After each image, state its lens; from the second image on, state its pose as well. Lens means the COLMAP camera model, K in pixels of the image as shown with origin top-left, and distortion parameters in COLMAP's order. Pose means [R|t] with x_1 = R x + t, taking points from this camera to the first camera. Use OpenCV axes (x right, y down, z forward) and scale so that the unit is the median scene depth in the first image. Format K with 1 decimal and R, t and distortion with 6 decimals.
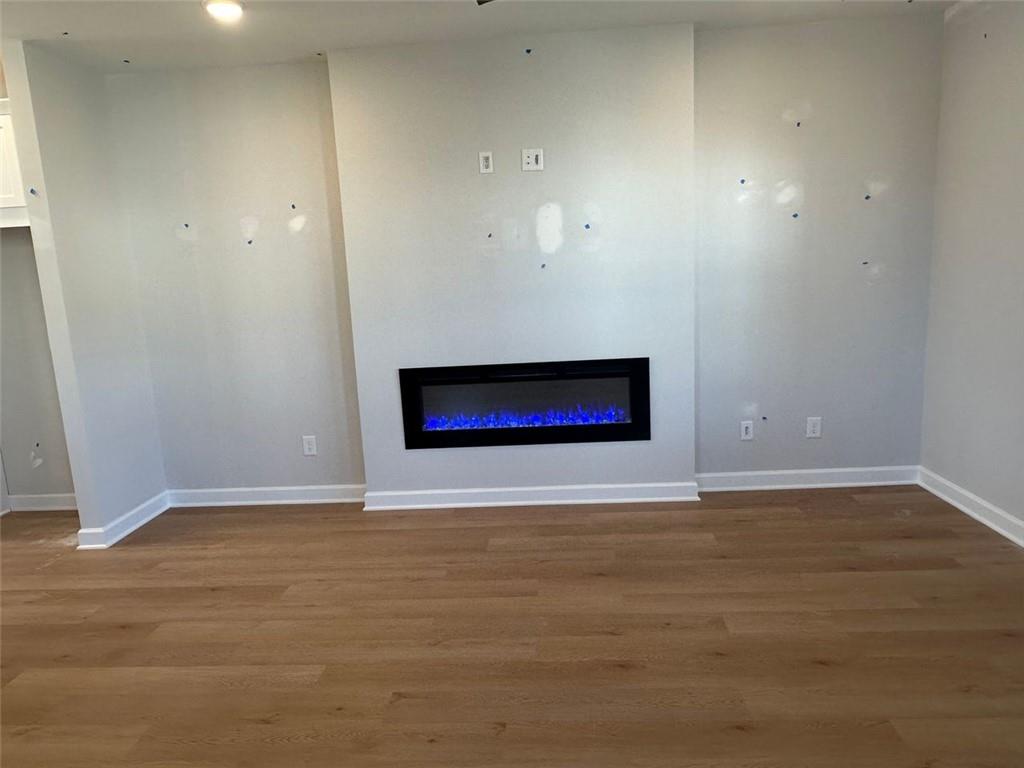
lens RADIAL K [[687.8, 0, 510.5], [0, 687.8, 391.1], [0, 0, 1]] dist [-0.000633, 0.000992]
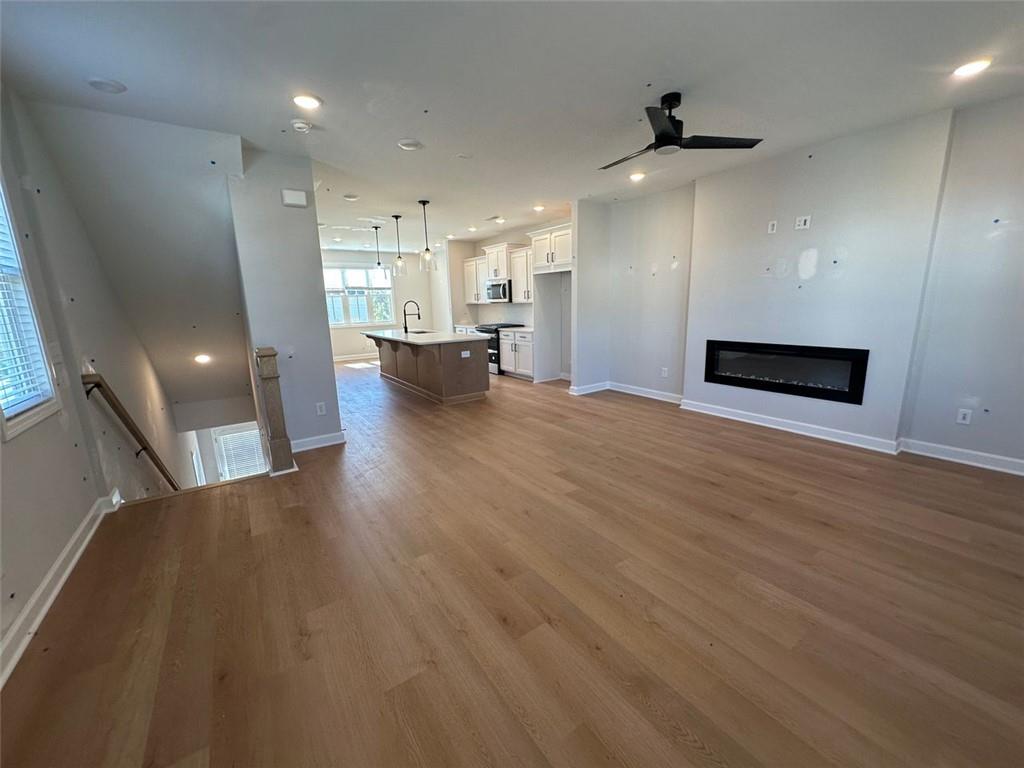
lens RADIAL K [[407.2, 0, 512.0], [0, 407.2, 384.0], [0, 0, 1]] dist [0.001096, 0.000254]
pose [[0.615631, 0.192048, -0.764275, 0.427562], [-0.143636, 0.980949, 0.130794, 0.020030], [0.774834, 0.029257, 0.631488, -0.161384]]
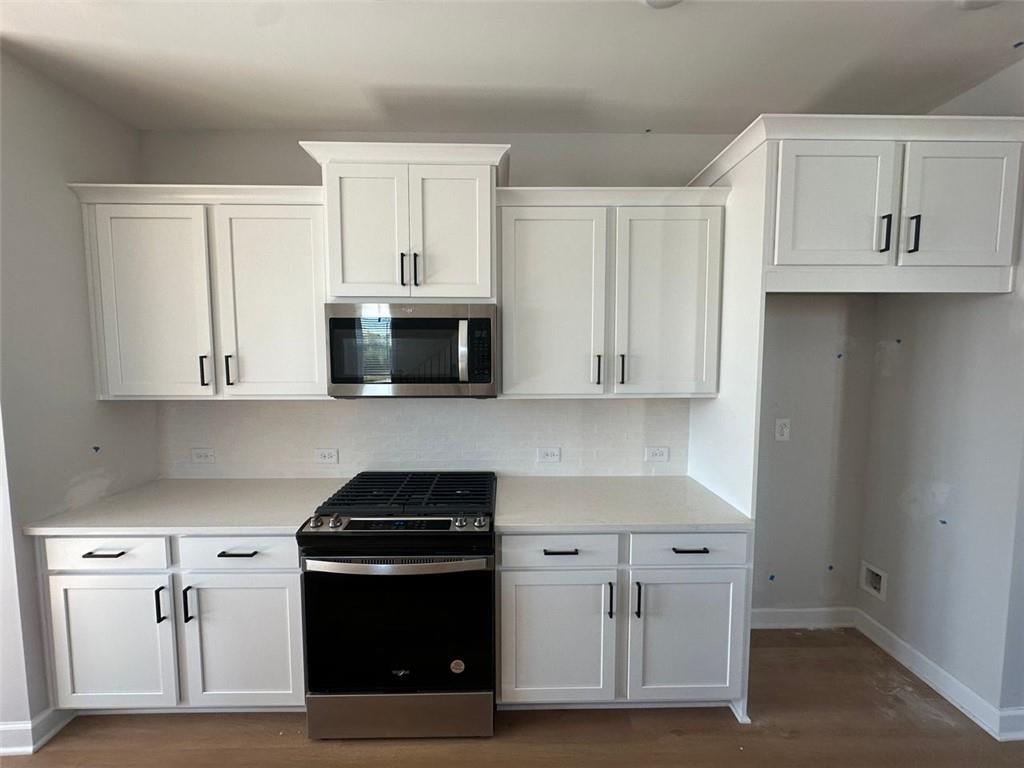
lens RADIAL K [[407.2, 0, 512.0], [0, 407.2, 384.0], [0, 0, 1]] dist [0.001096, 0.000254]
pose [[0.995744, 0.043633, 0.081174, -1.177464], [-0.034627, 0.993414, -0.109223, -0.072262], [-0.085405, 0.105947, 0.990697, 0.585733]]
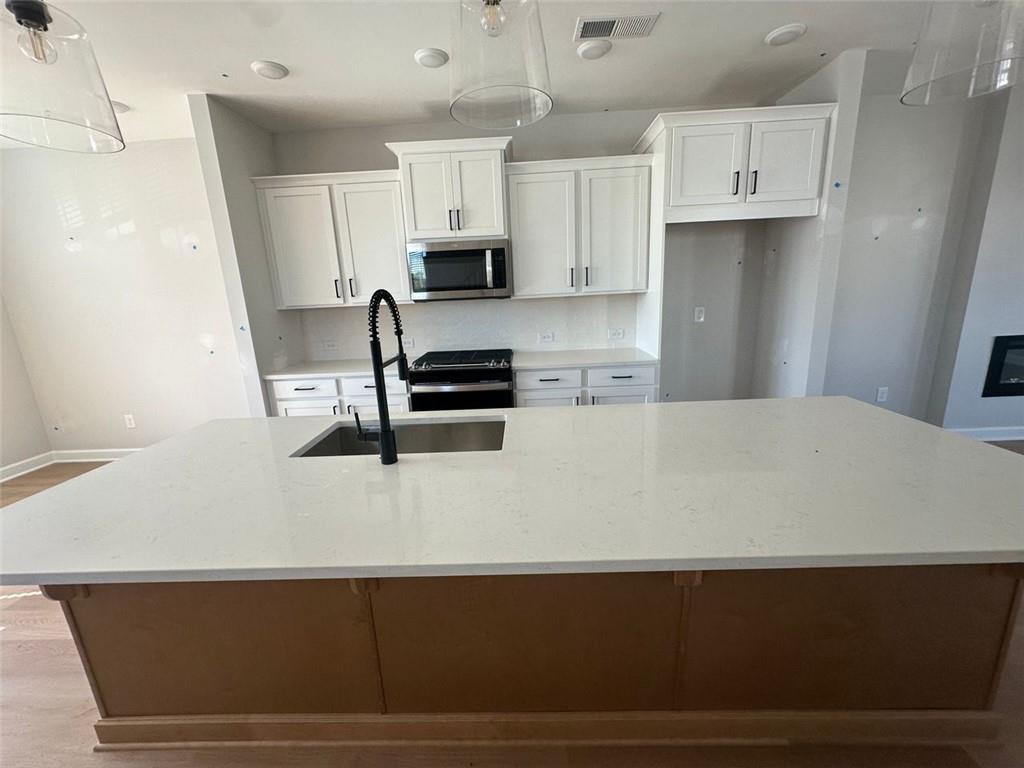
lens RADIAL K [[407.2, 0, 512.0], [0, 407.2, 384.0], [0, 0, 1]] dist [0.001096, 0.000254]
pose [[0.999422, -0.002352, 0.033910, -1.180177], [0.000868, 0.999044, 0.043711, 0.025443], [-0.033980, -0.043656, 0.998469, 0.264102]]
